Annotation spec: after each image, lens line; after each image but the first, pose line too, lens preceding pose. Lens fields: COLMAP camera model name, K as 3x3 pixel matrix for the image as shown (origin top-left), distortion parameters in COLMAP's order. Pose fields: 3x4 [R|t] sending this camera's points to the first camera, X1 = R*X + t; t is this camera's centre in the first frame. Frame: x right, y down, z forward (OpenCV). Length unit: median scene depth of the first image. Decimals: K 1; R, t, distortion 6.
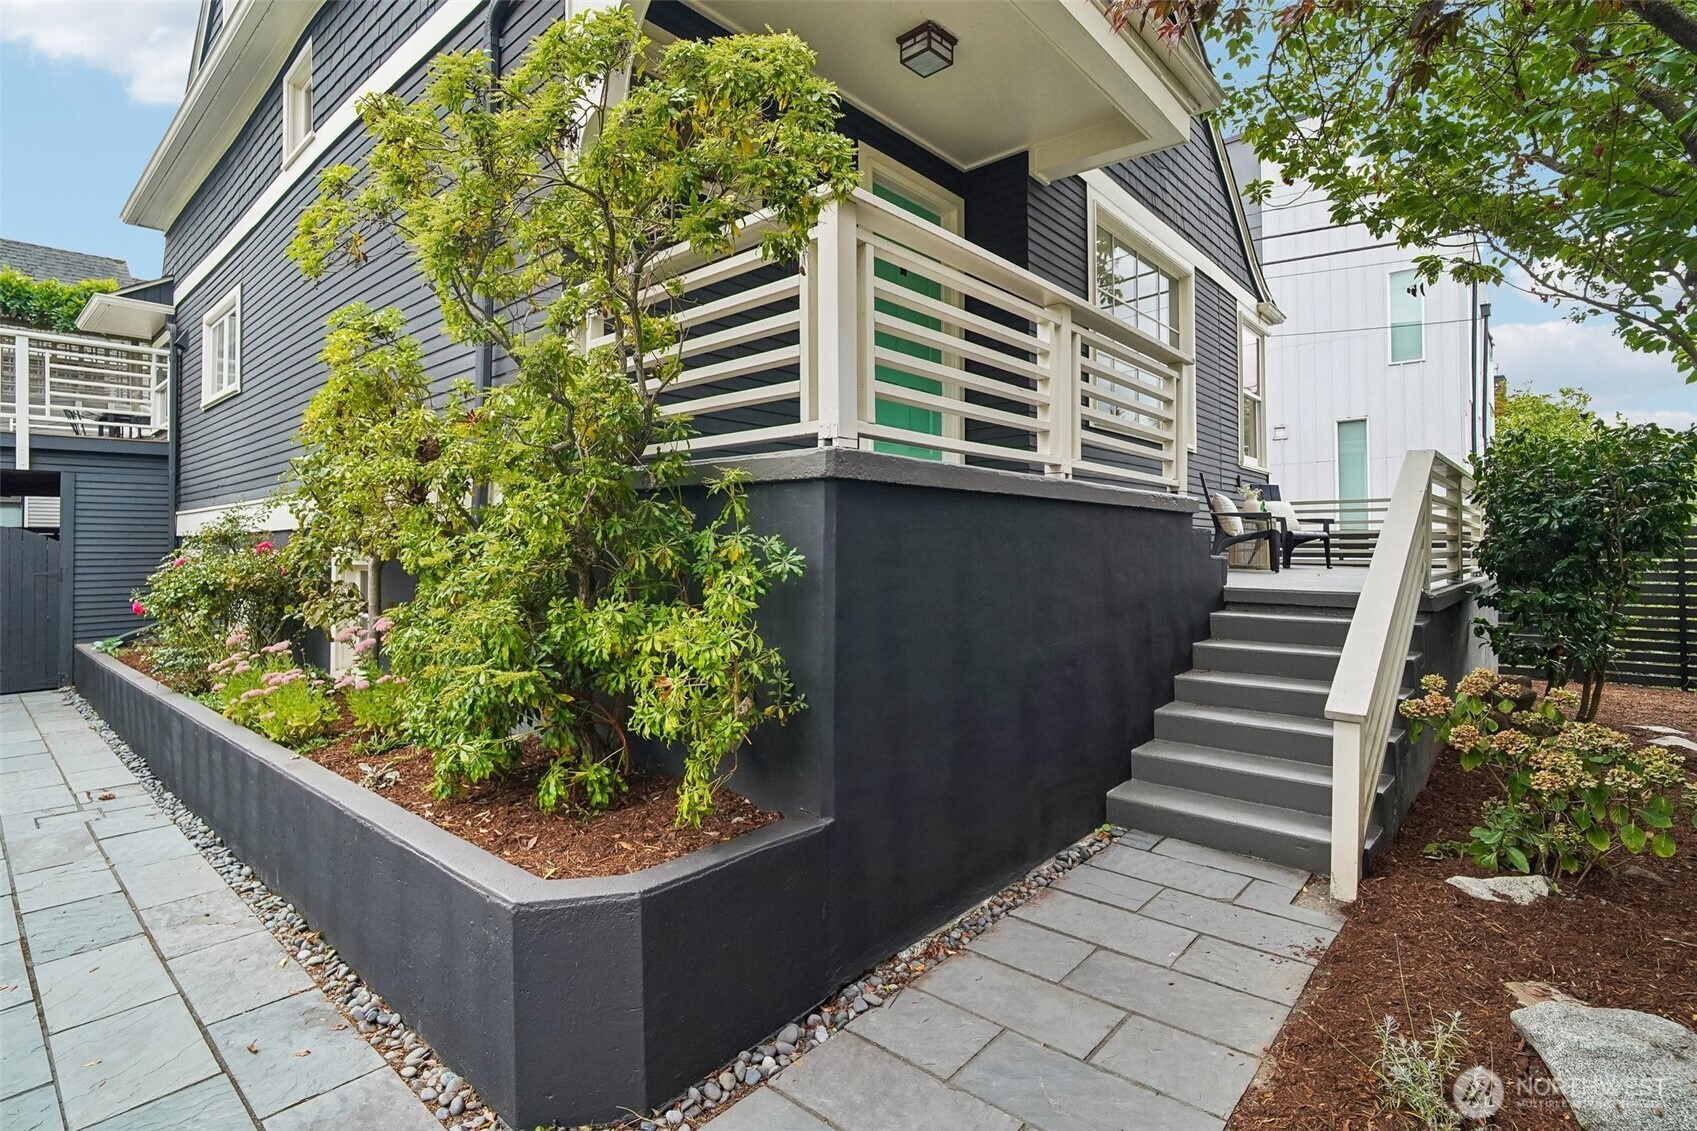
lens RADIAL K [[807.4, 0, 854.1], [0, 807.4, 555.1], [0, 0, 1]] dist [-0.021438, 0.008912]
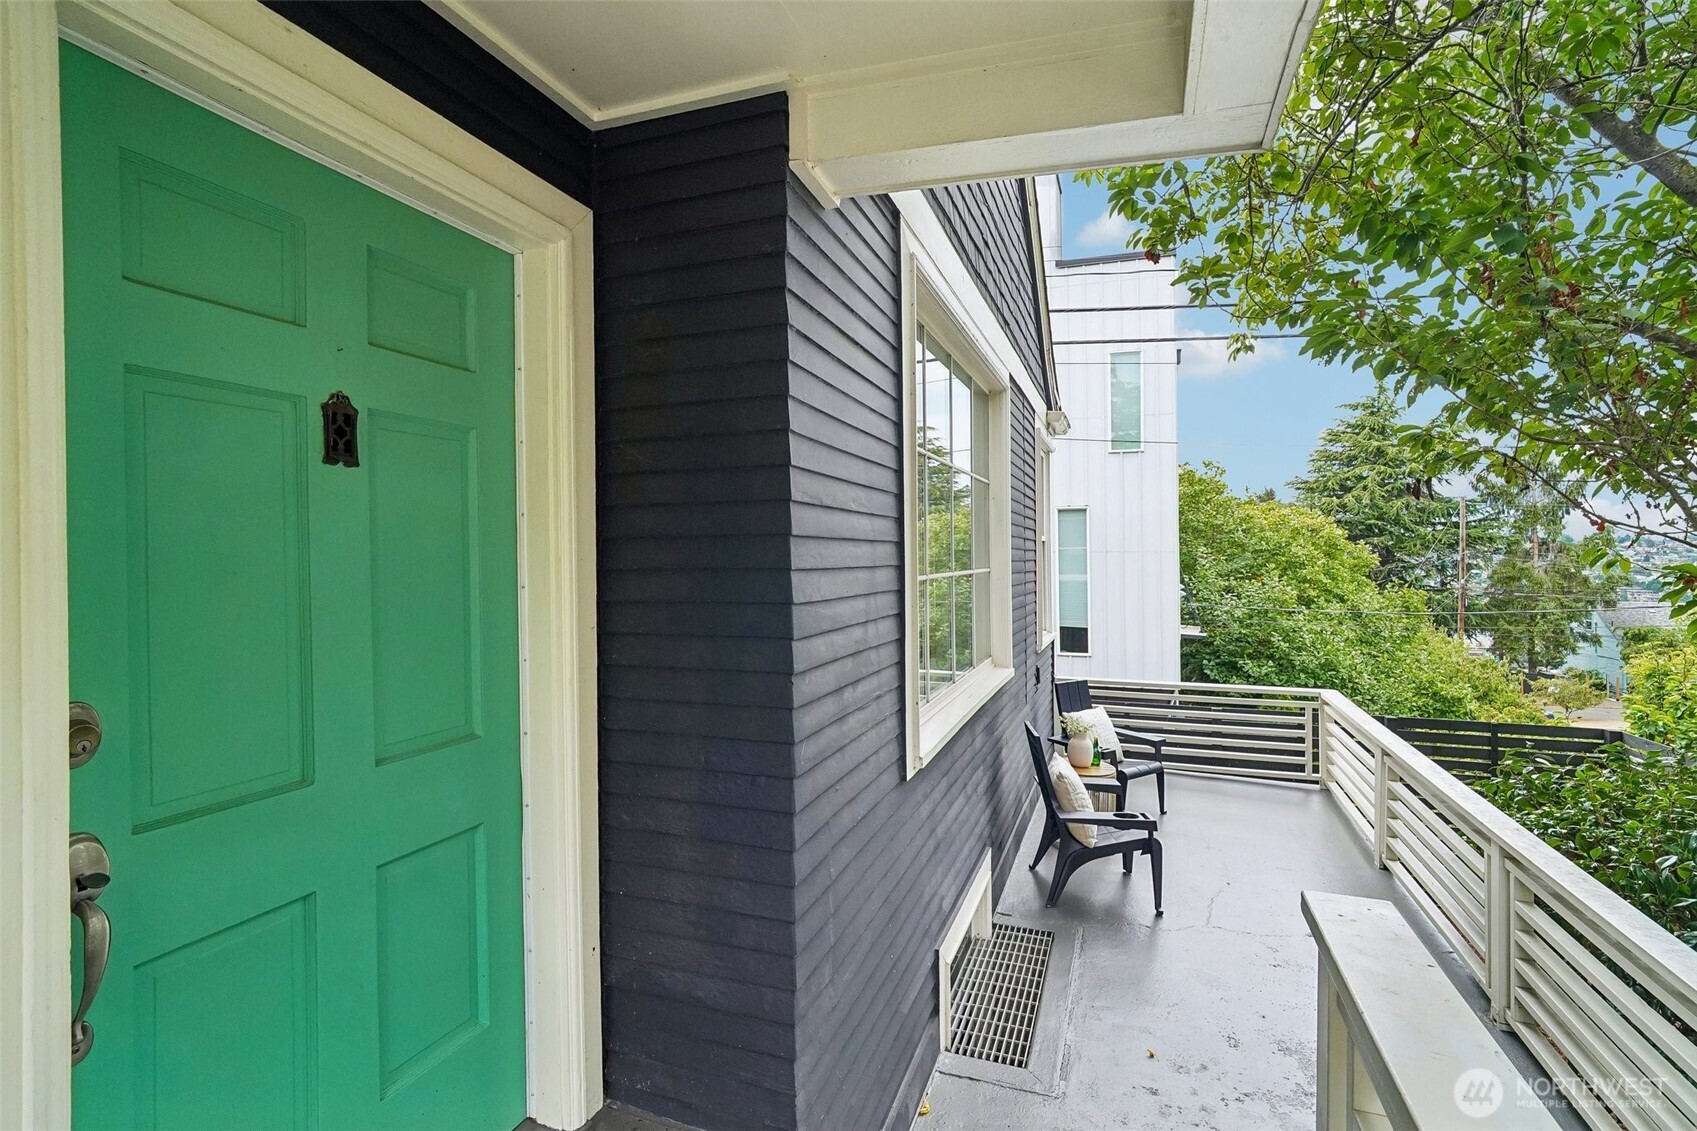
lens RADIAL K [[807.4, 0, 843.7], [0, 807.4, 562.7], [0, 0, 1]] dist [-0.021438, 0.008912]
pose [[0.929396, -0.007375, 0.369011, 0.088812], [0.007110, 0.999973, 0.002077, -0.239894], [-0.369016, 0.000694, 0.929423, 0.526759]]
